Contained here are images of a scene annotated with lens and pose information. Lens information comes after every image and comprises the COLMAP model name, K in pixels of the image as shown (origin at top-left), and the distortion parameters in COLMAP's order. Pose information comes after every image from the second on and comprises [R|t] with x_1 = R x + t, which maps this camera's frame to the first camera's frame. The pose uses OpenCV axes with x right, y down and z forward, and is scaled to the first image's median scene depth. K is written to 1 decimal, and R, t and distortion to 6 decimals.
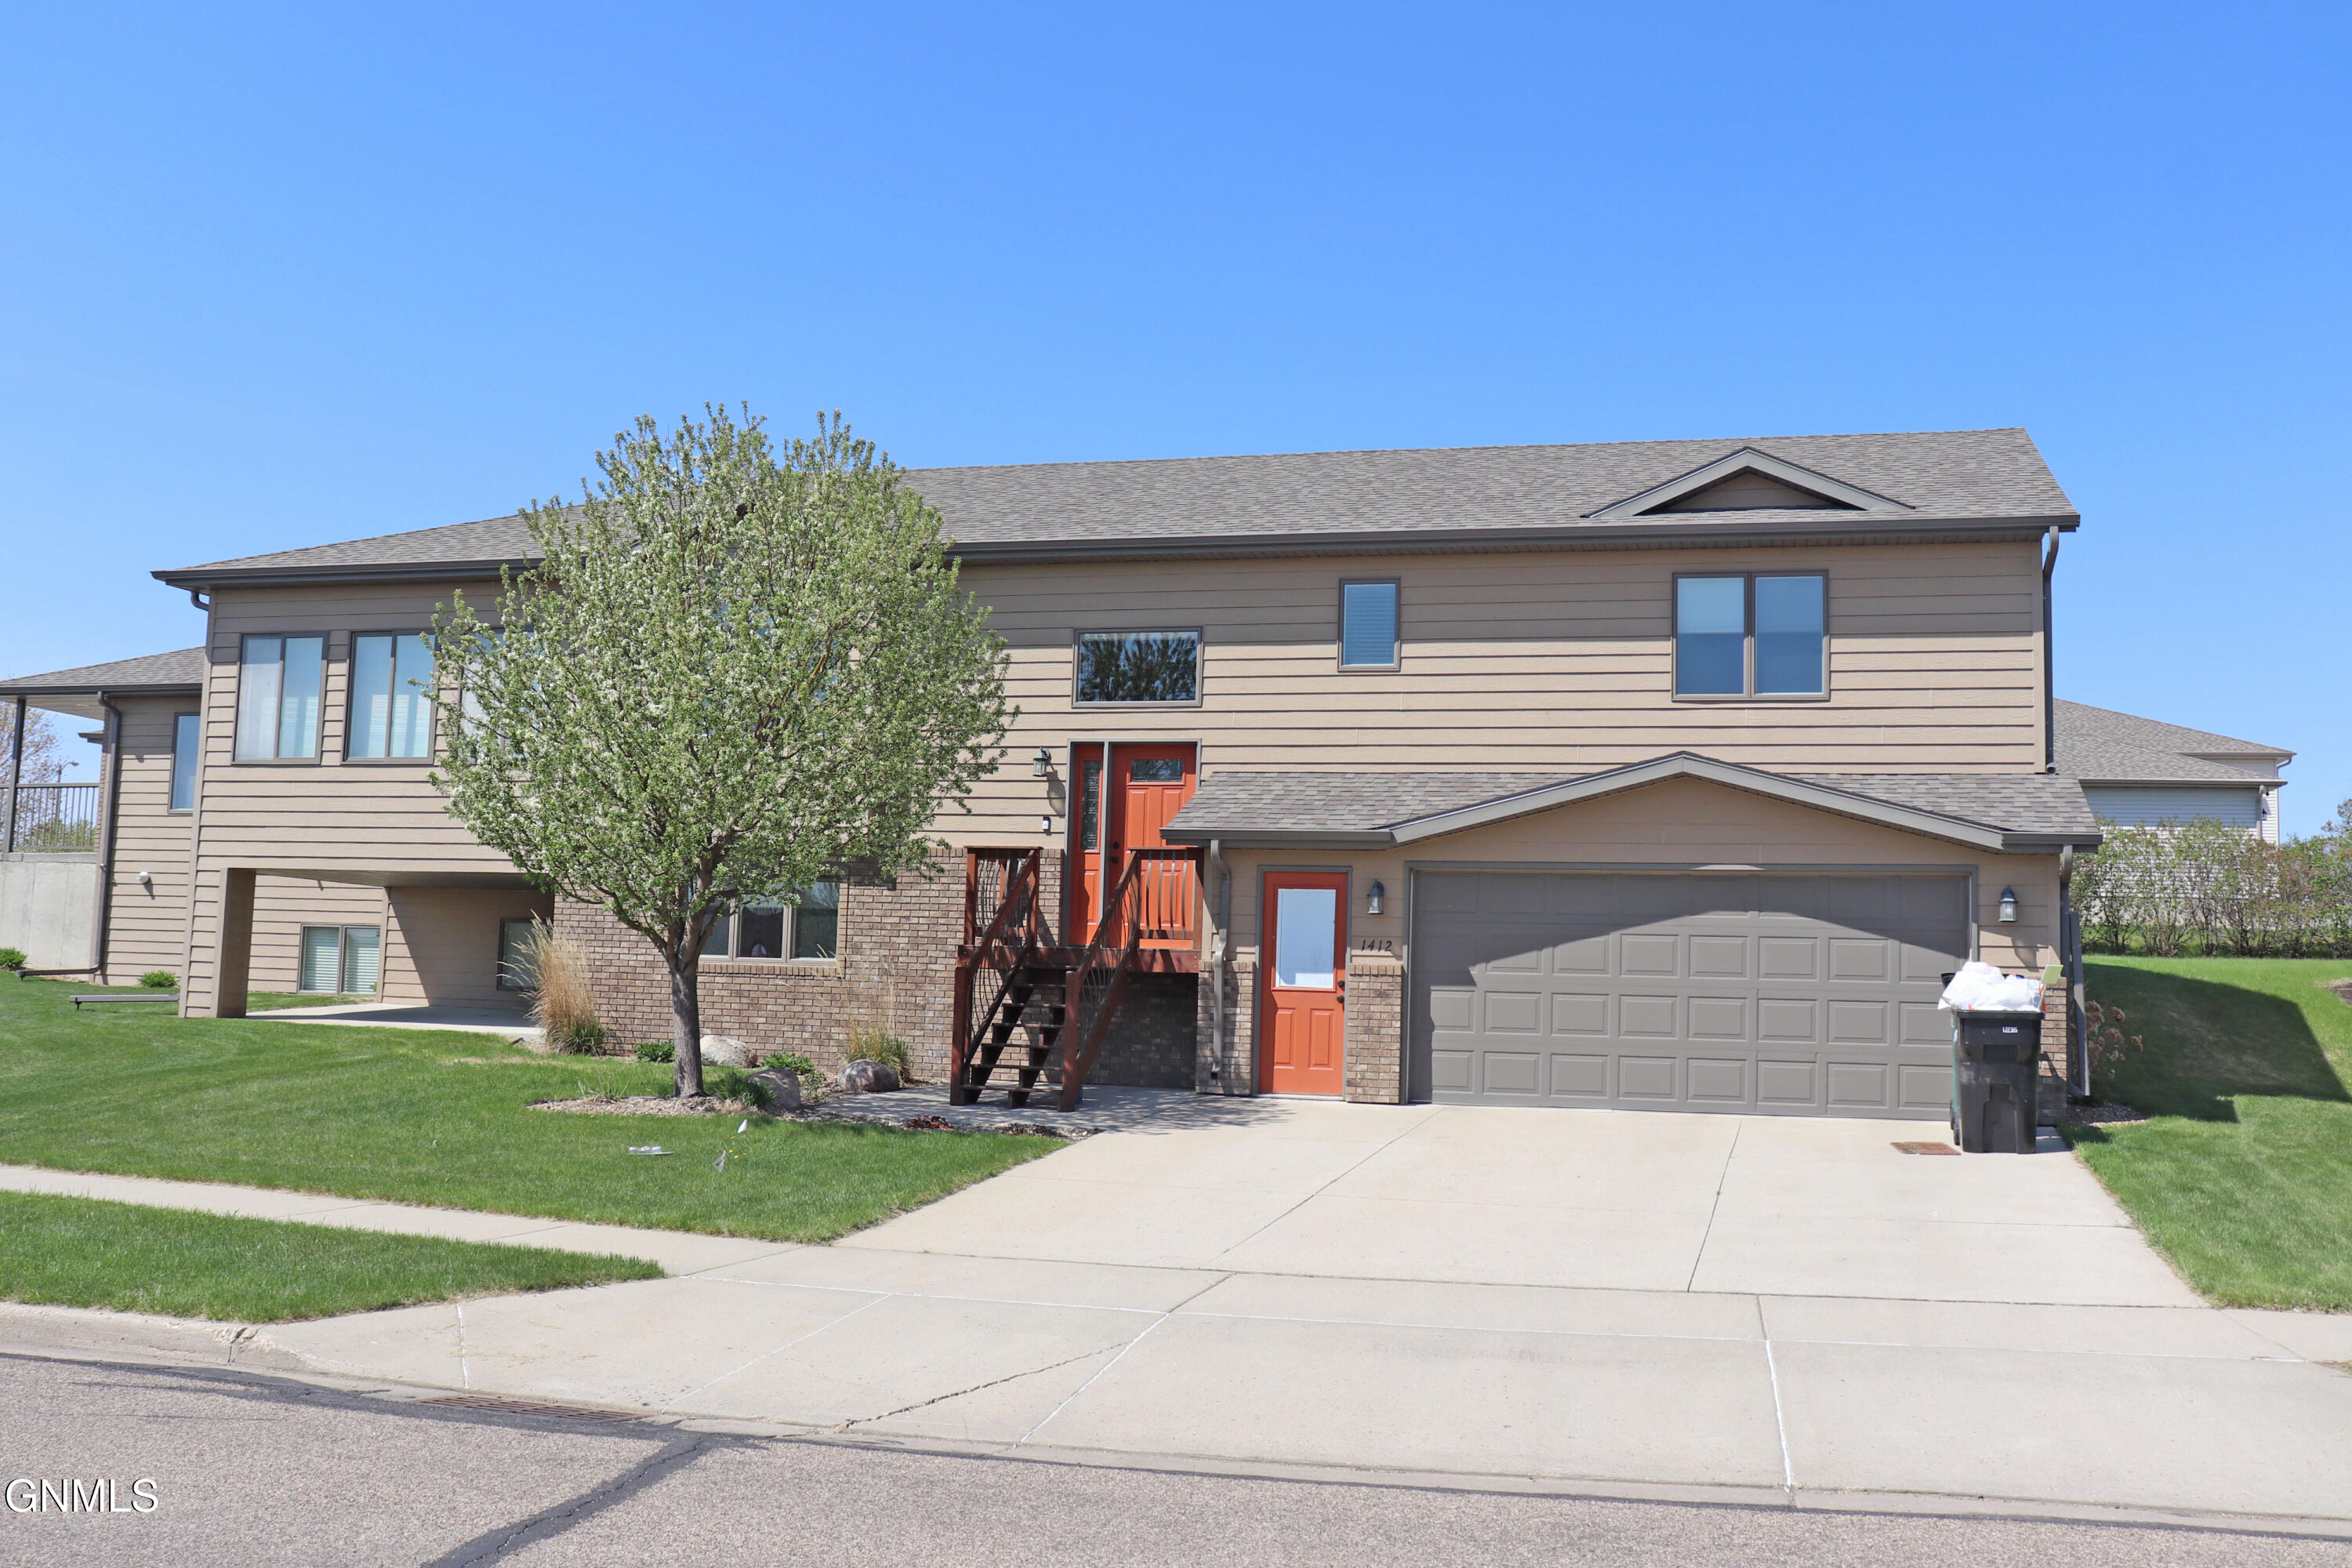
lens RADIAL K [[2323.0, 0, 1176.0], [0, 2323.0, 784.0], [0, 0, 1]] dist [-0.144771, -0.000021]
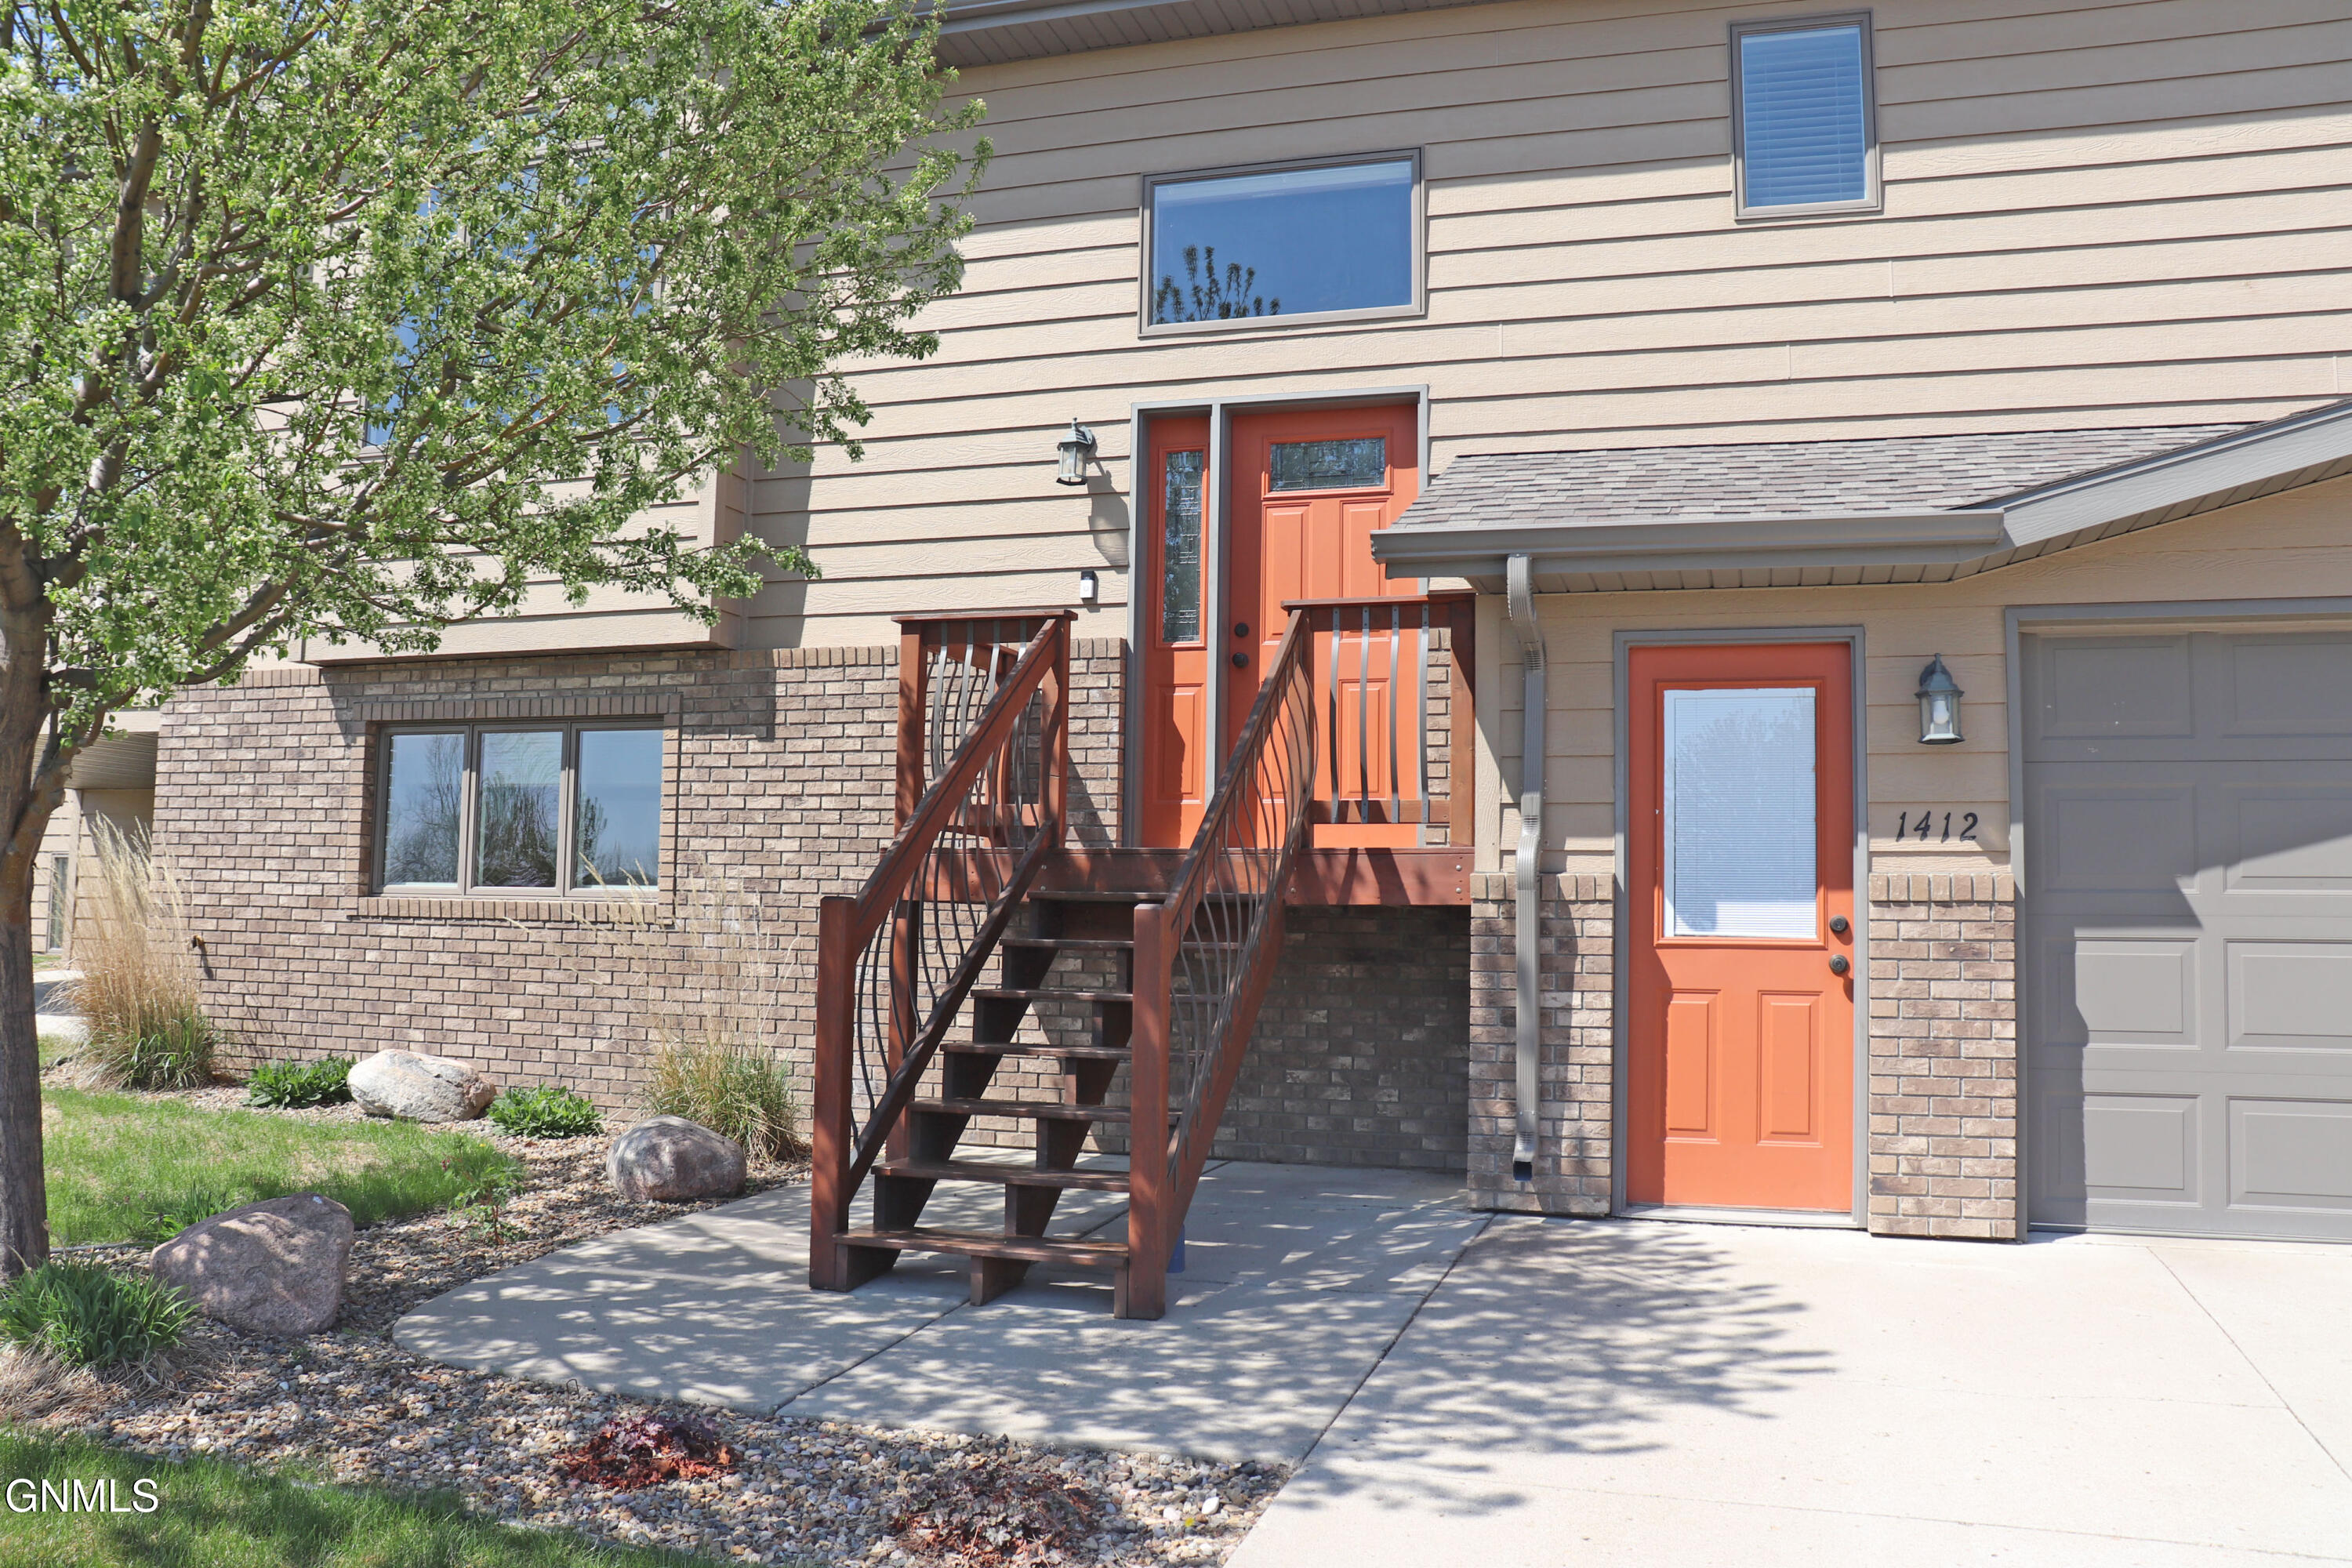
lens RADIAL K [[1944.9, 0, 1162.4], [0, 1944.9, 774.4], [0, 0, 1]] dist [-0.175731, 0.163476]
pose [[0.999326, -0.014847, -0.033576, -0.030753], [0.015233, 0.999820, 0.011280, 0.053672], [0.033402, -0.011783, 0.999373, 0.657781]]
